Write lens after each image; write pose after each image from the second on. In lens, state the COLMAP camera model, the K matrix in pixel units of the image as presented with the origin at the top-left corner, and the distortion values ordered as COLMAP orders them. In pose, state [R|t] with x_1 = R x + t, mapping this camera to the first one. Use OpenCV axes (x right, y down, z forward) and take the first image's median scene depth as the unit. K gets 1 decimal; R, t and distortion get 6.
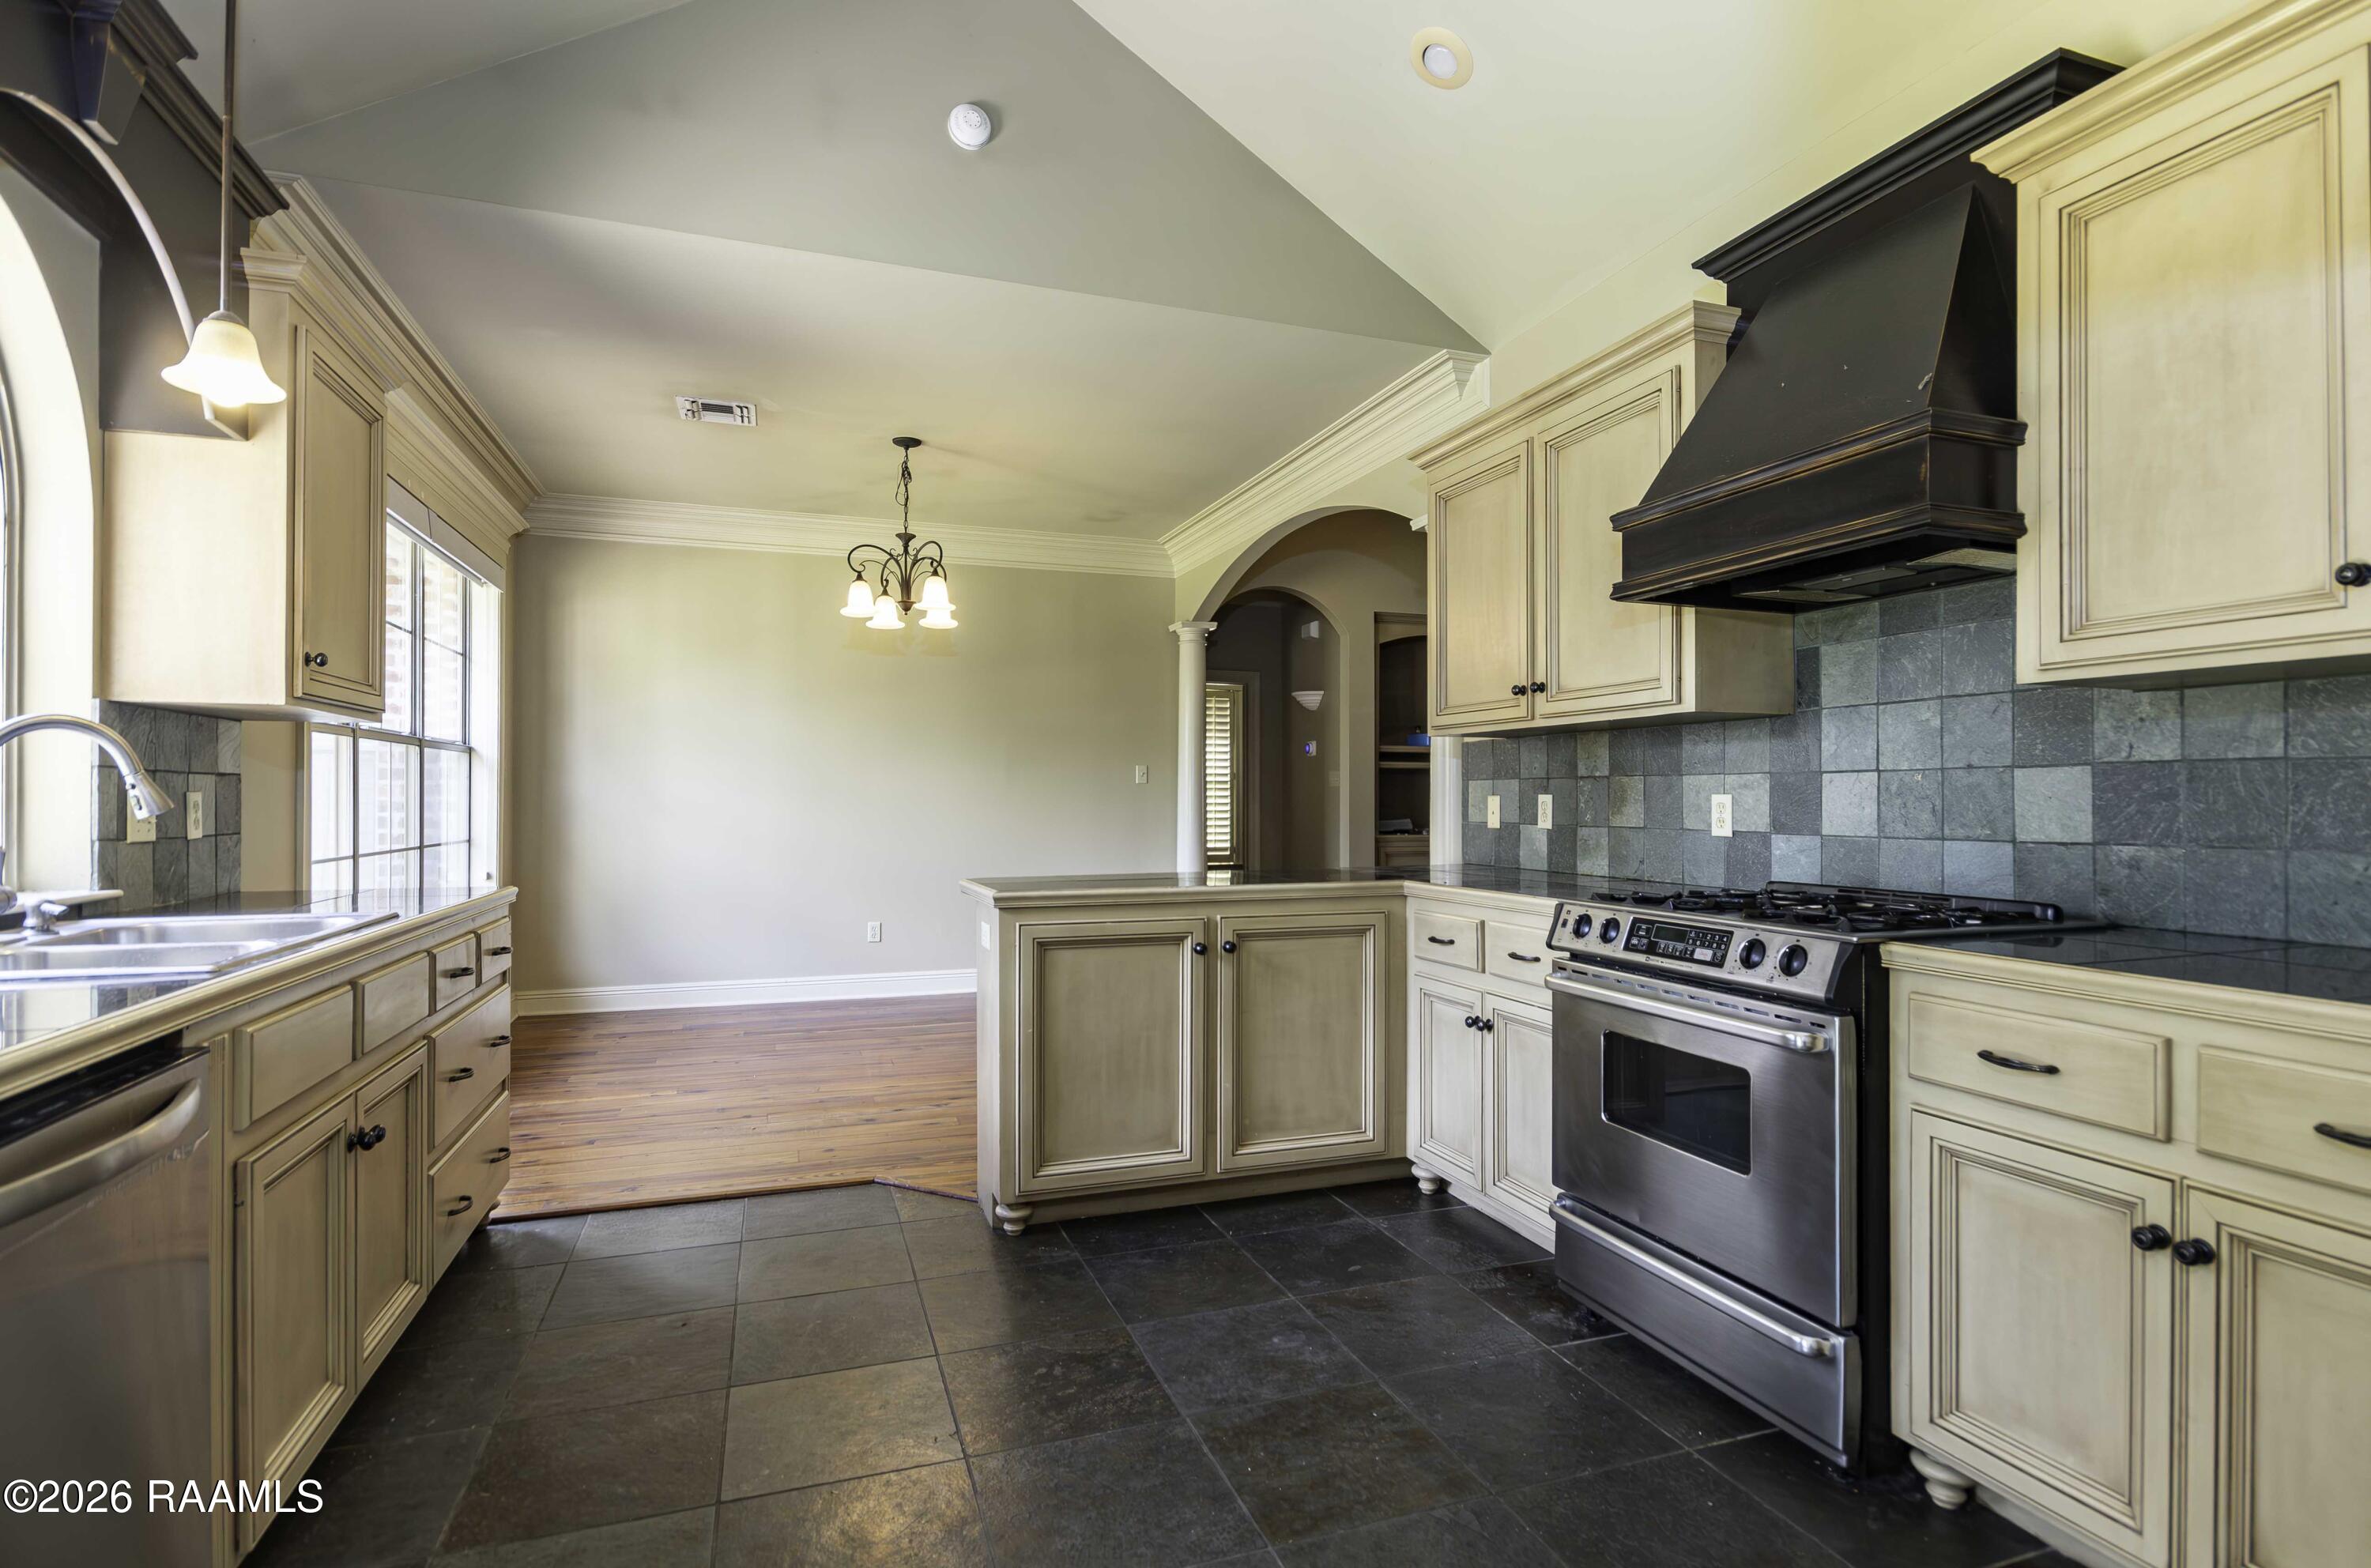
lens RADIAL K [[1148.1, 0, 1186.7], [0, 1148.1, 789.8], [0, 0, 1]] dist [0.000405, -0.000050]
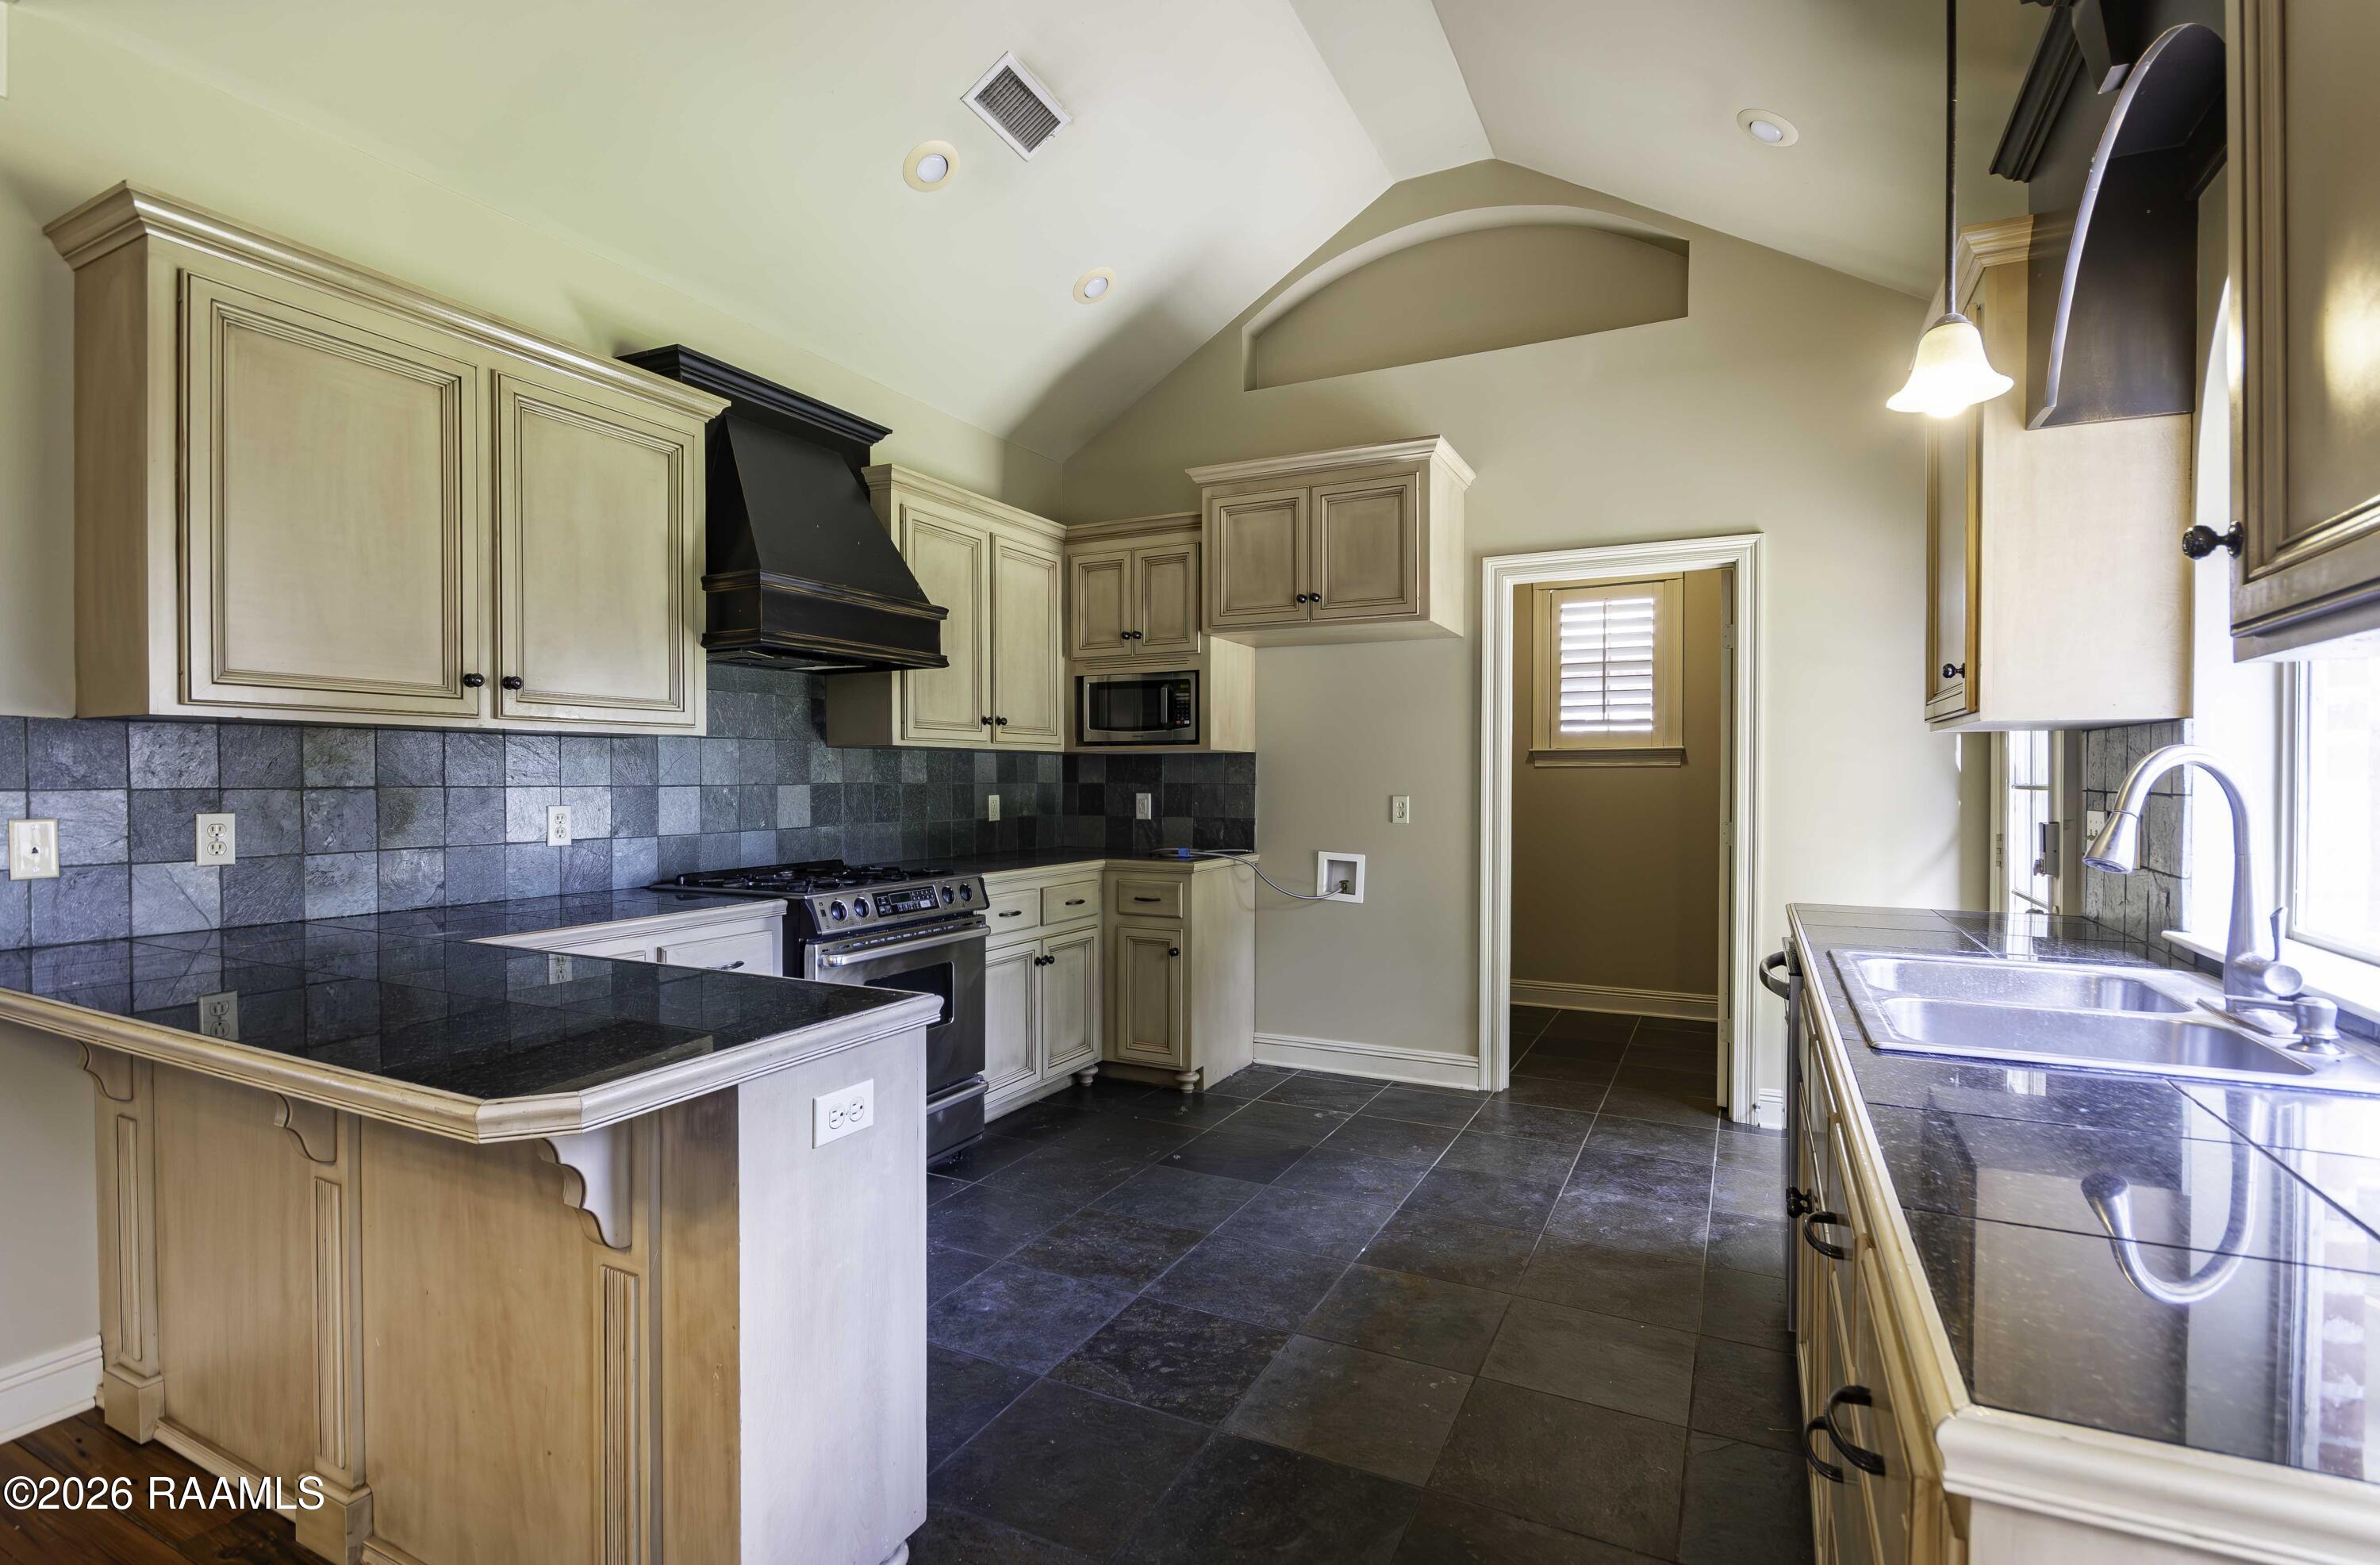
lens RADIAL K [[1100.9, 0, 1188.9], [0, 1100.9, 787.2], [0, 0, 1]] dist [0.001274, 0.000049]
pose [[-0.688068, -0.008612, 0.725595, -0.853686], [-0.007179, 0.999961, 0.005061, -0.029037], [-0.725610, -0.001727, -0.688104, 1.655284]]
